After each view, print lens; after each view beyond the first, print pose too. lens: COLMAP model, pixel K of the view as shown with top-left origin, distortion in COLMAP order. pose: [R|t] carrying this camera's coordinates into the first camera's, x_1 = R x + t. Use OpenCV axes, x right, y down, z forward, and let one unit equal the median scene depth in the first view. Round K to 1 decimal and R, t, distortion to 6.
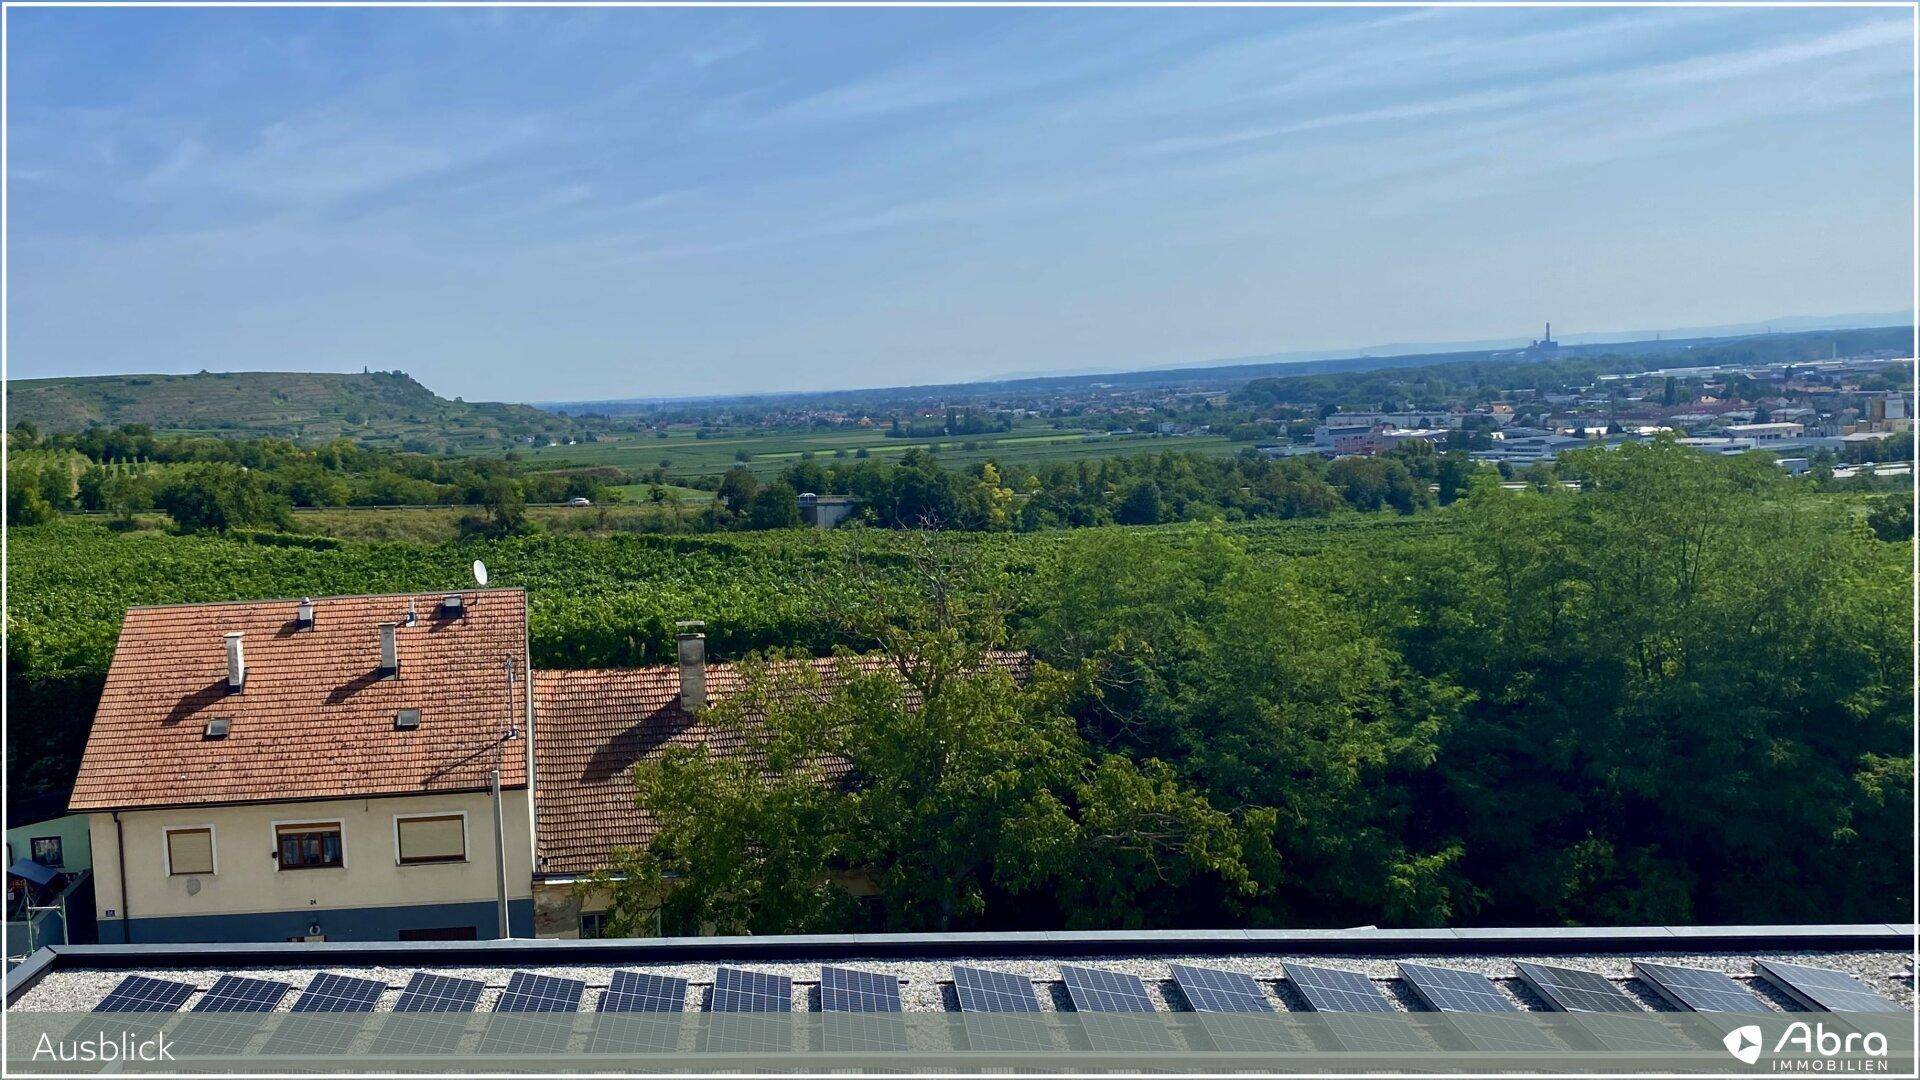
lens RADIAL K [[1963.1, 0, 960.0], [0, 1963.1, 540.0], [0, 0, 1]] dist [0.209804, -0.704313]
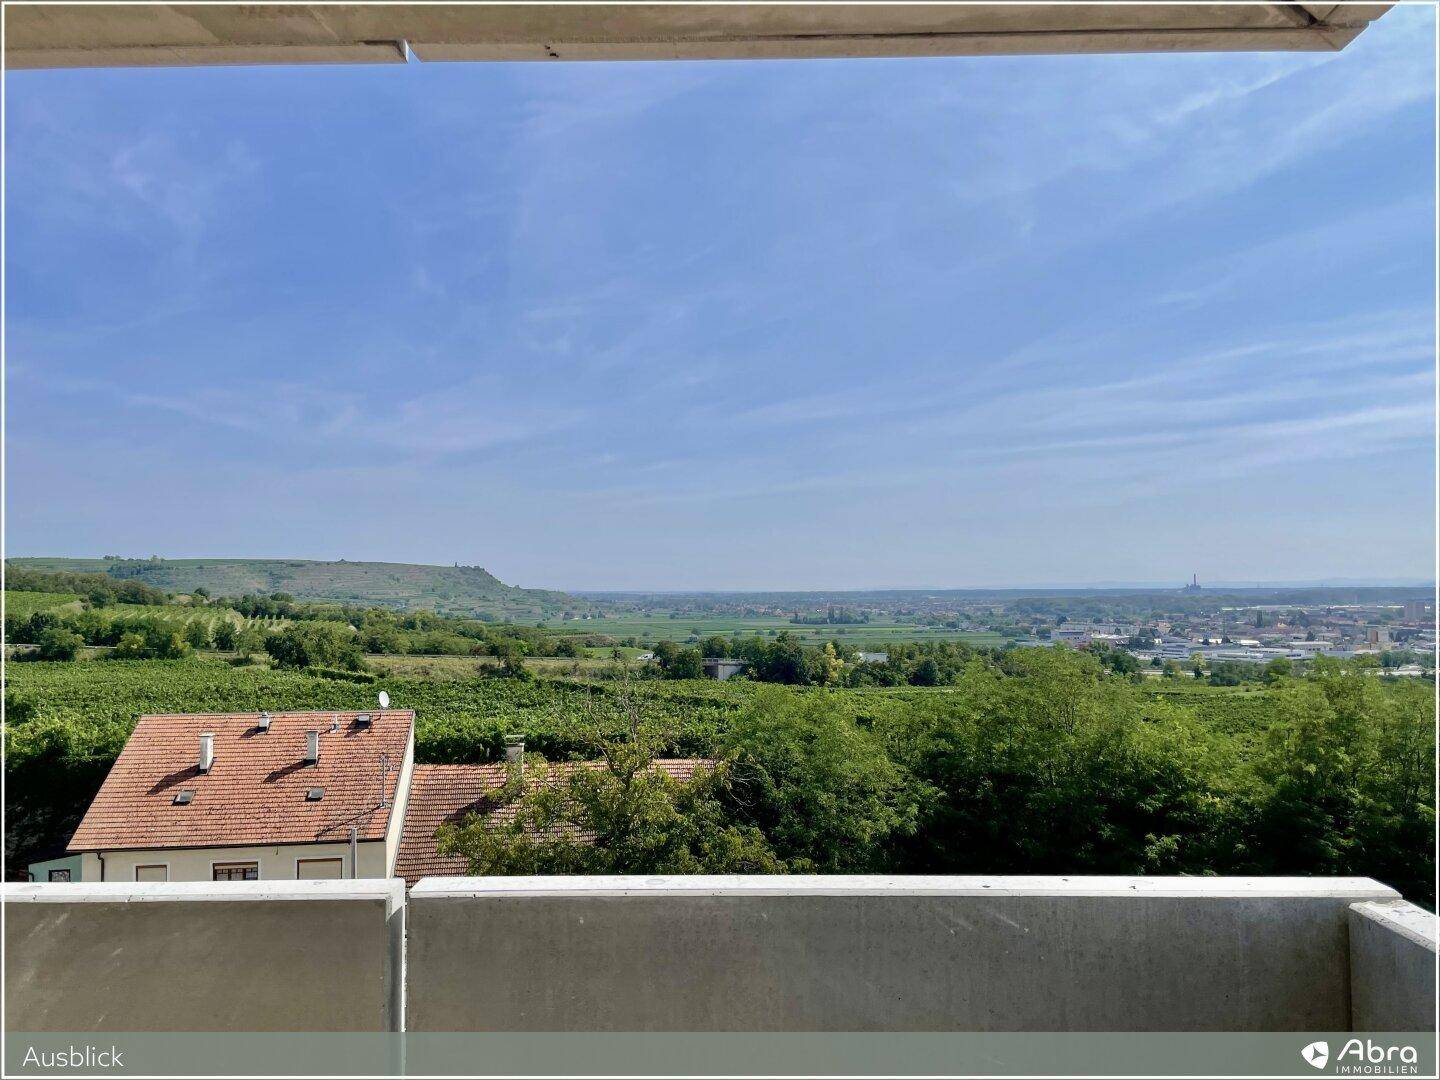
lens RADIAL K [[1142.9, 0, 720.0], [0, 1142.9, 540.0], [0, 0, 1]] dist [0.114678, -0.178882]
pose [[0.989558, 0.055097, 0.133190, -0.195357], [-0.037477, 0.990627, -0.131354, 0.003156], [-0.139178, 0.124991, 0.982348, 0.099436]]
